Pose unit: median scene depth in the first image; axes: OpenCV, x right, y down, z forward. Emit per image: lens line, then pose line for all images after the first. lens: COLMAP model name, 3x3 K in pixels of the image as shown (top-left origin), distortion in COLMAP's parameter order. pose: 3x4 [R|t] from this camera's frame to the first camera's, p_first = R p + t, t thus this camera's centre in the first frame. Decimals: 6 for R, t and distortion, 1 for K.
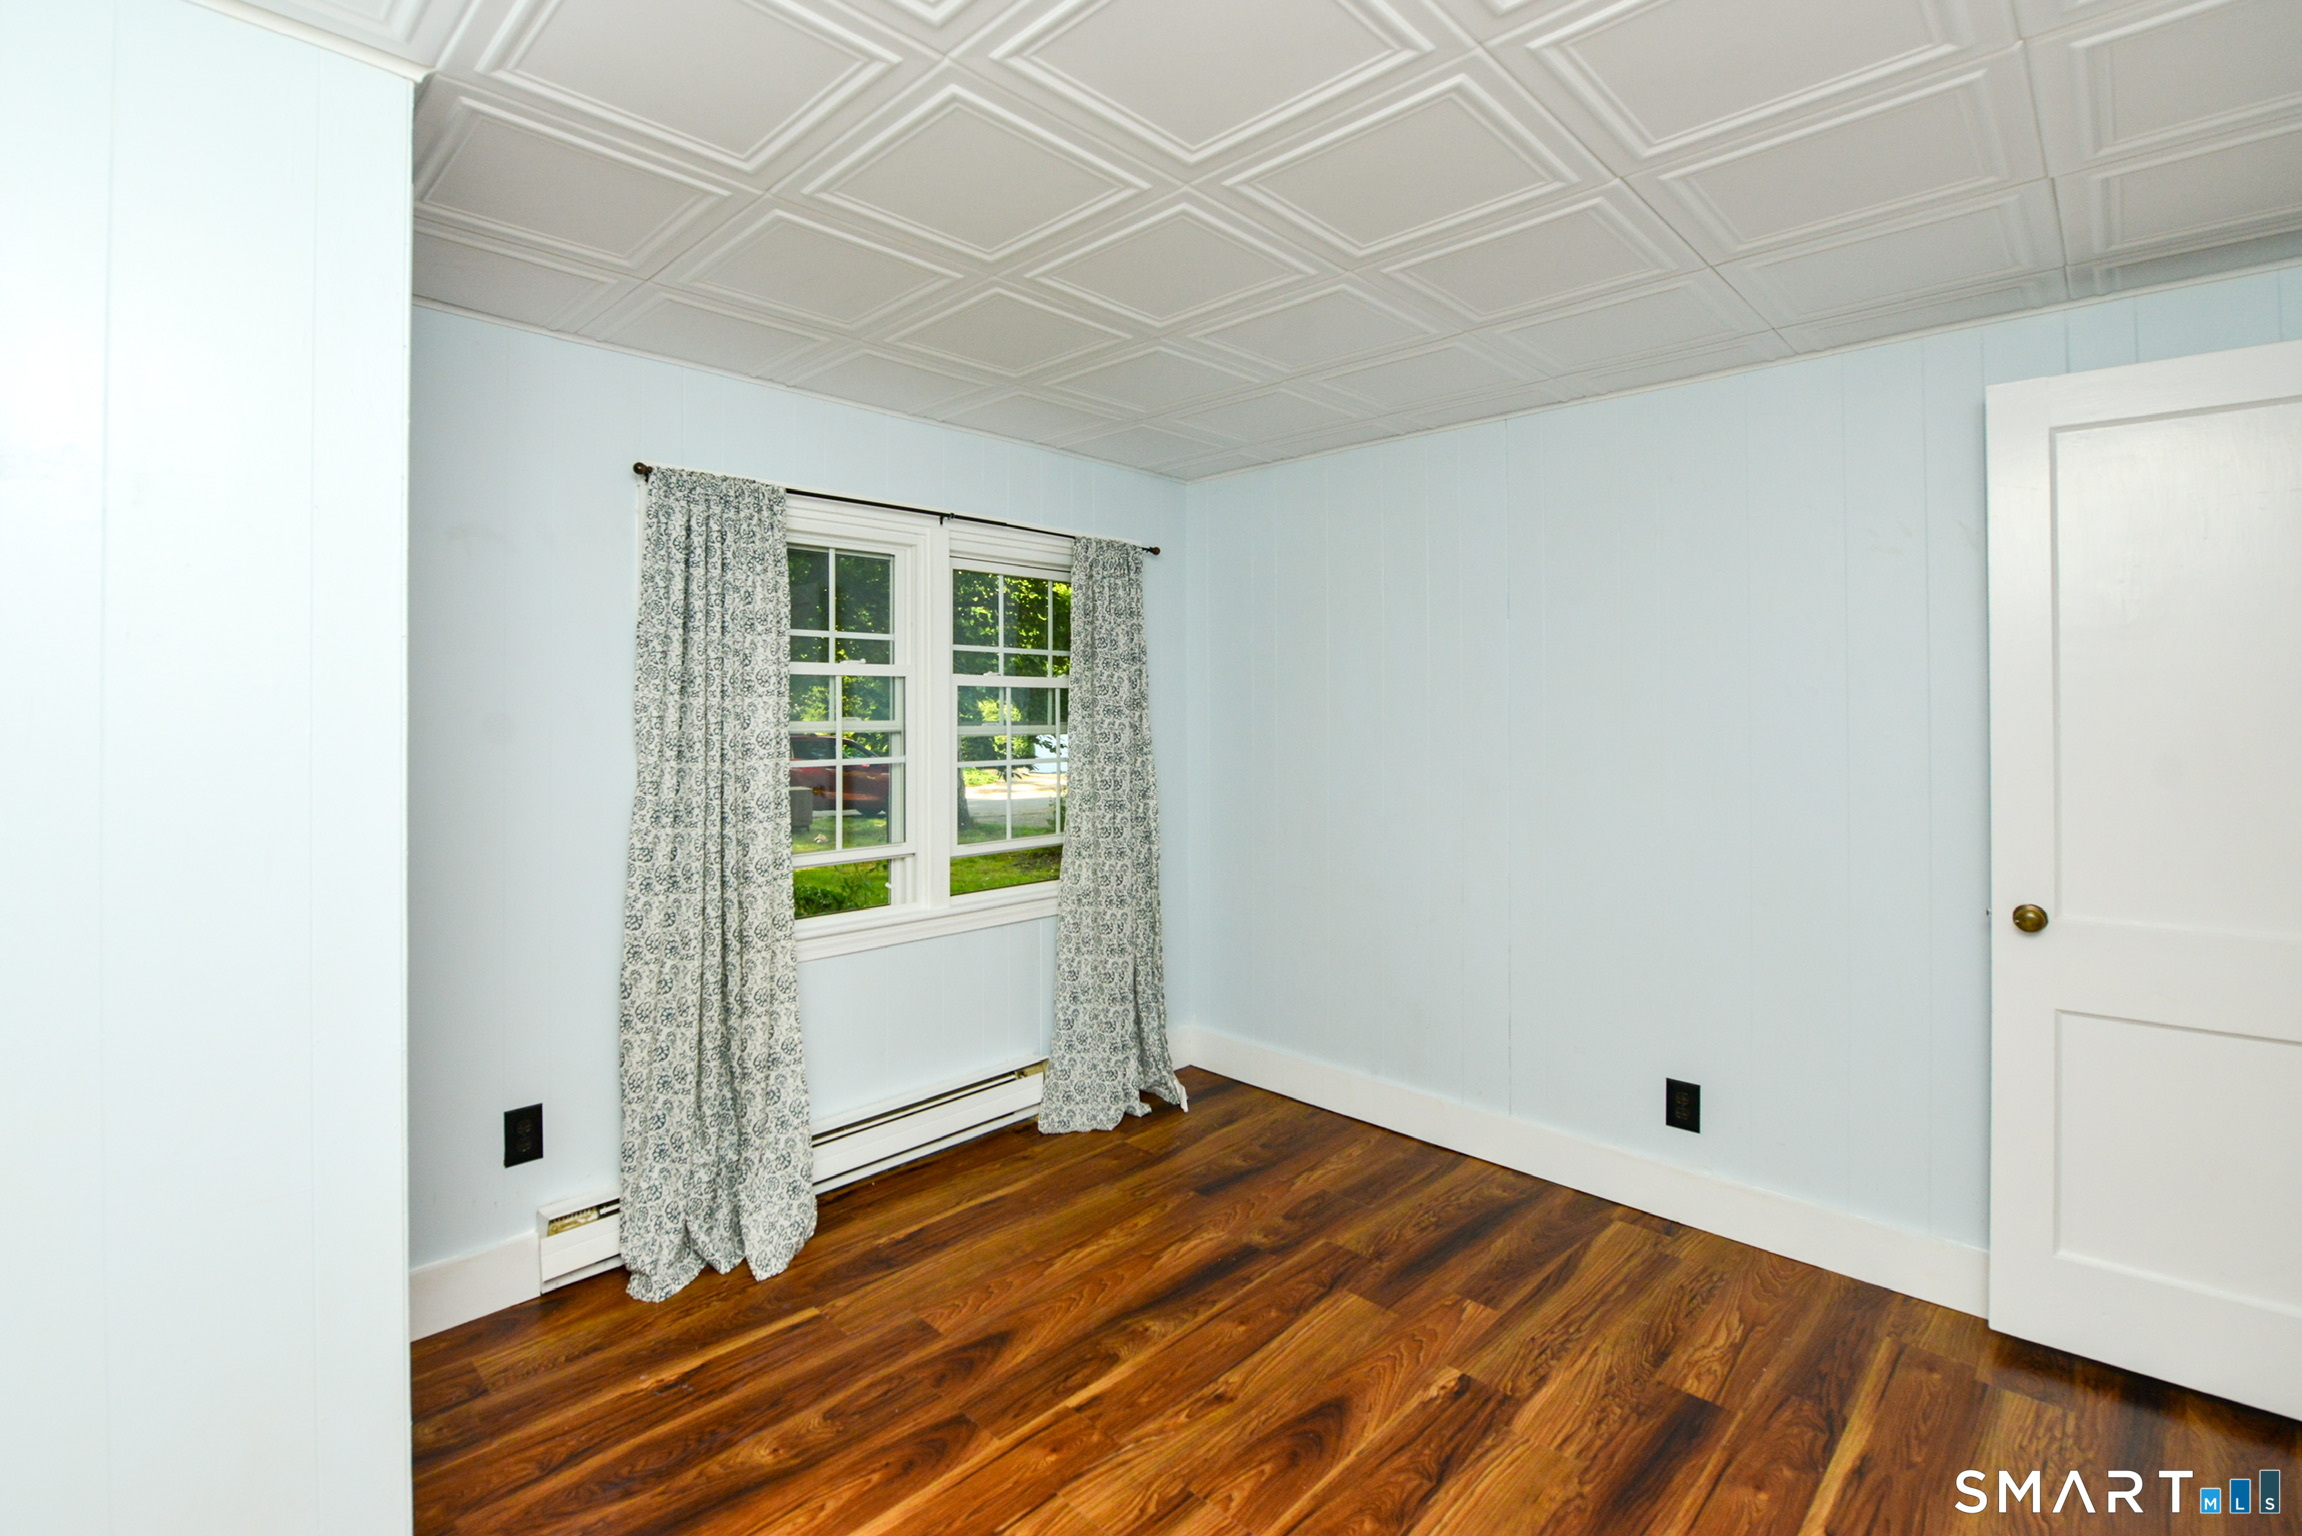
lens RADIAL K [[1014.2, 0, 1154.3], [0, 1014.2, 701.8], [0, 0, 1]] dist [-0.010929, -0.003707]
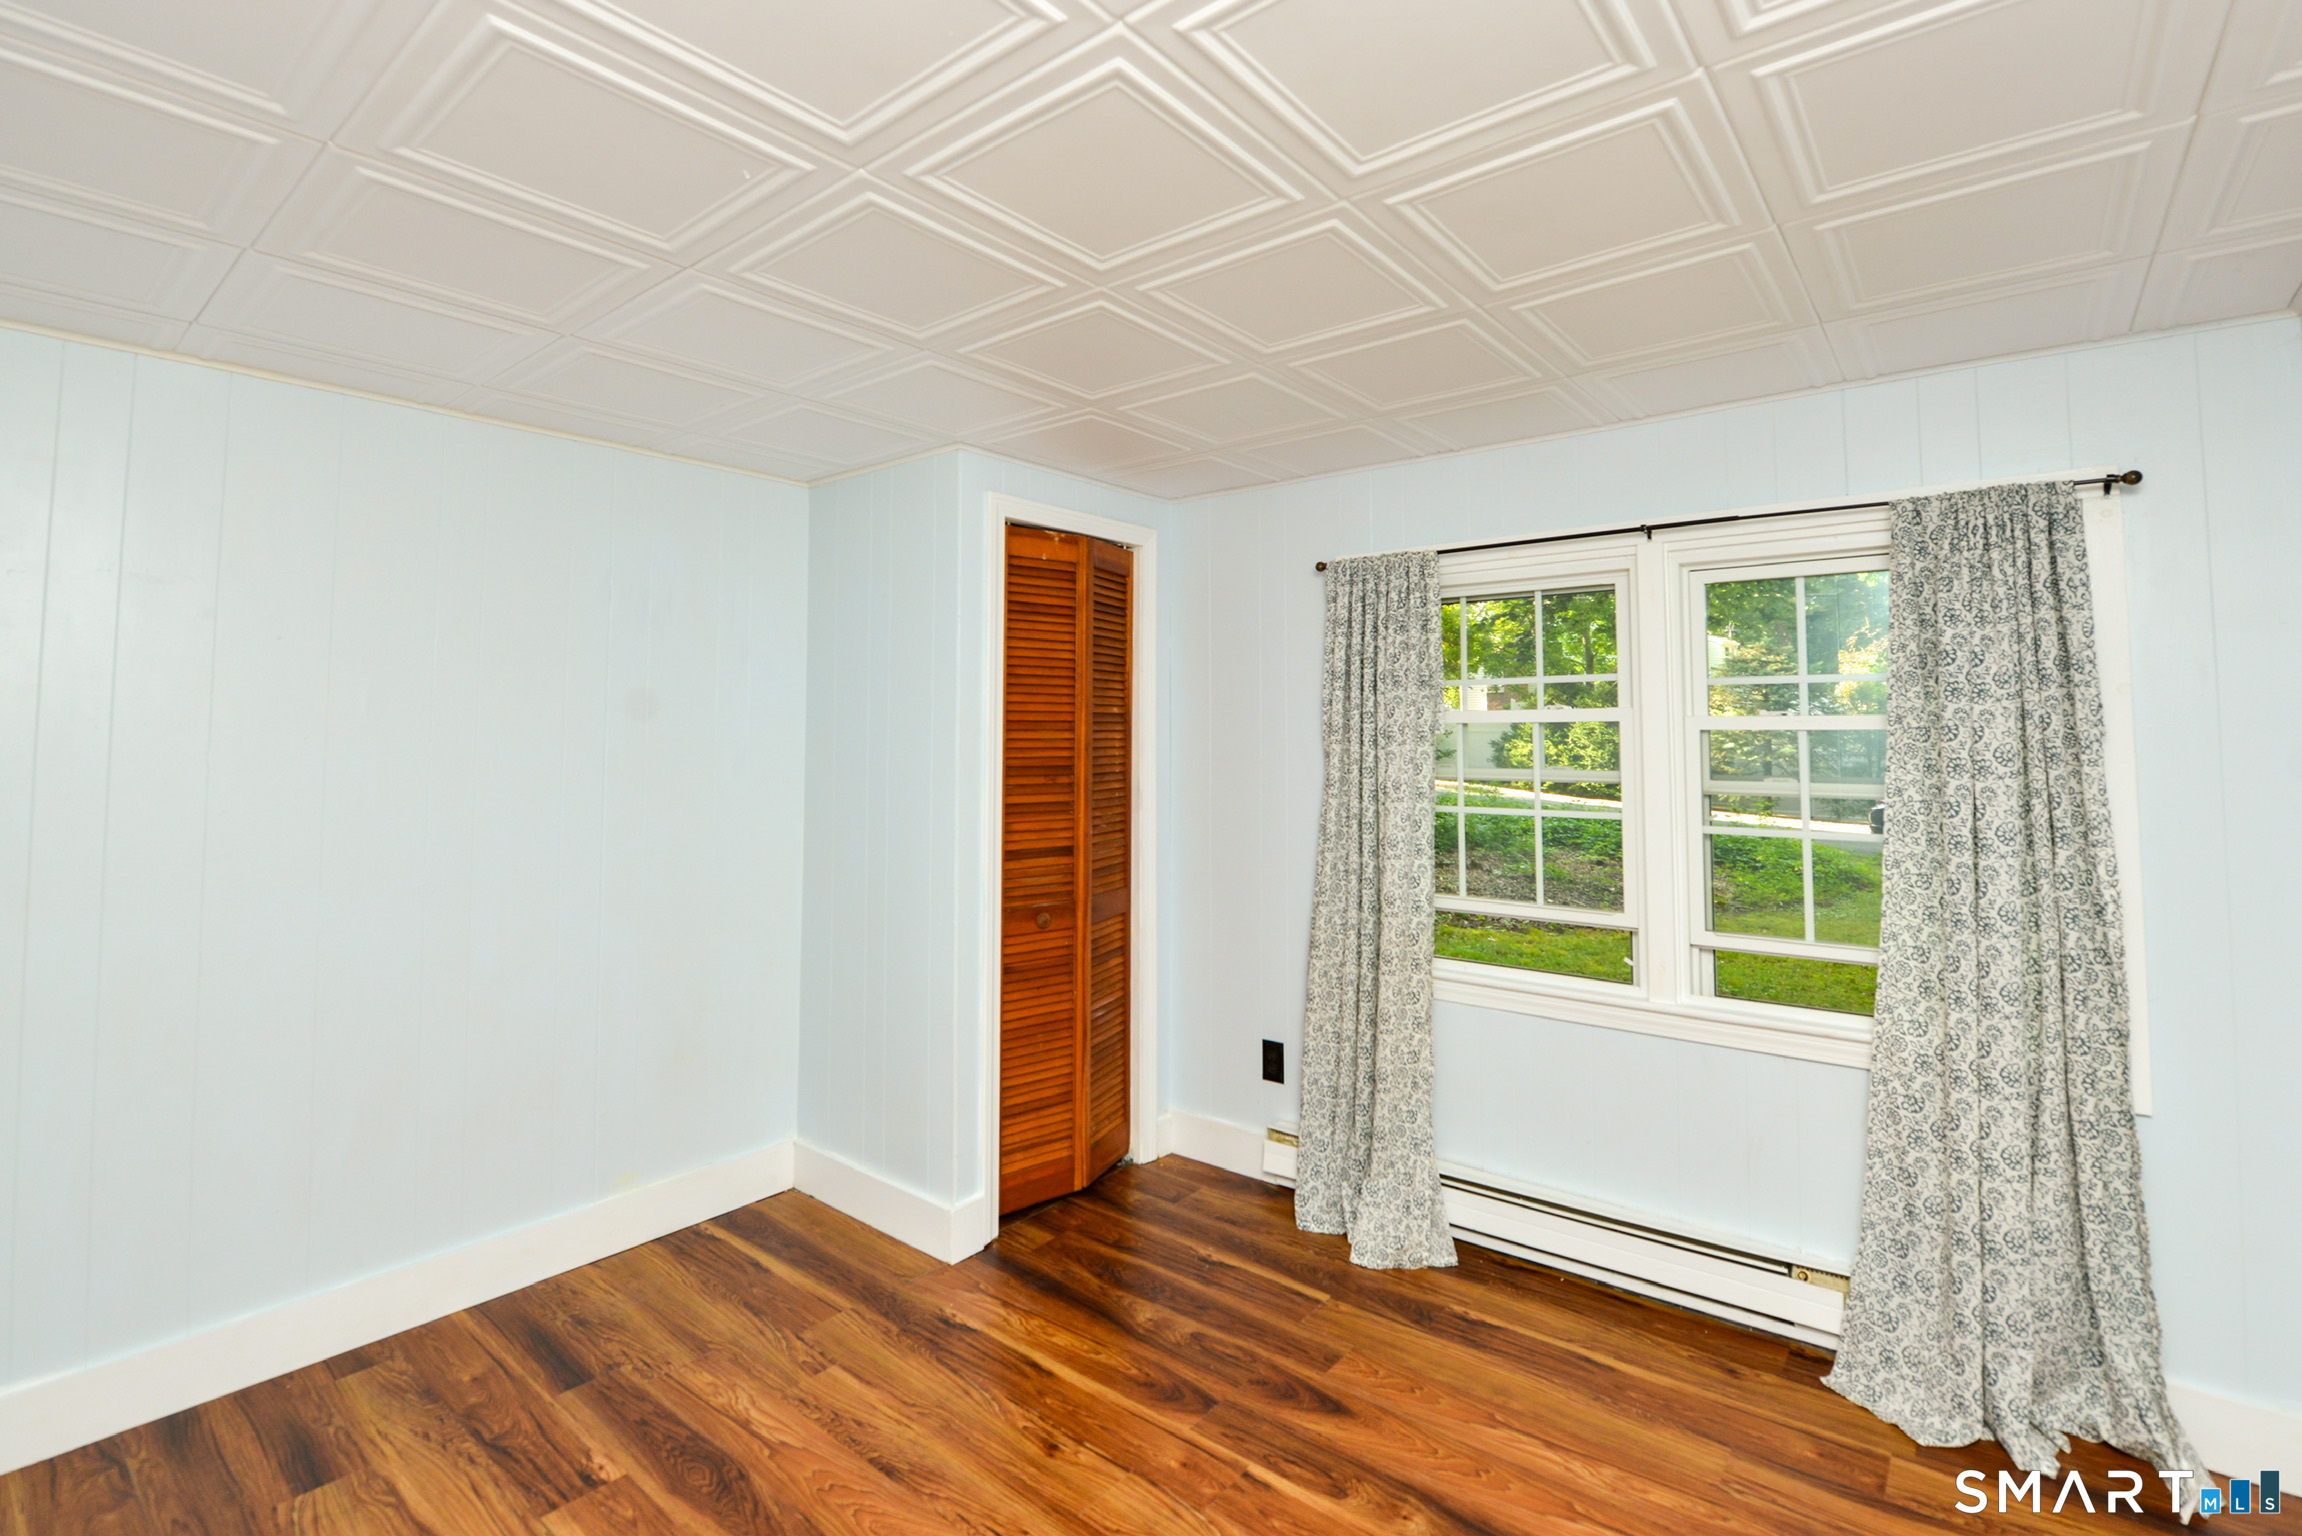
lens RADIAL K [[1048.7, 0, 1141.0], [0, 1048.7, 684.8], [0, 0, 1]] dist [-0.004155, -0.008020]
pose [[0.108994, -0.046623, -0.992948, 0.750812], [0.003524, 0.998911, -0.046516, -0.019467], [0.994036, 0.001571, 0.109039, 0.609909]]
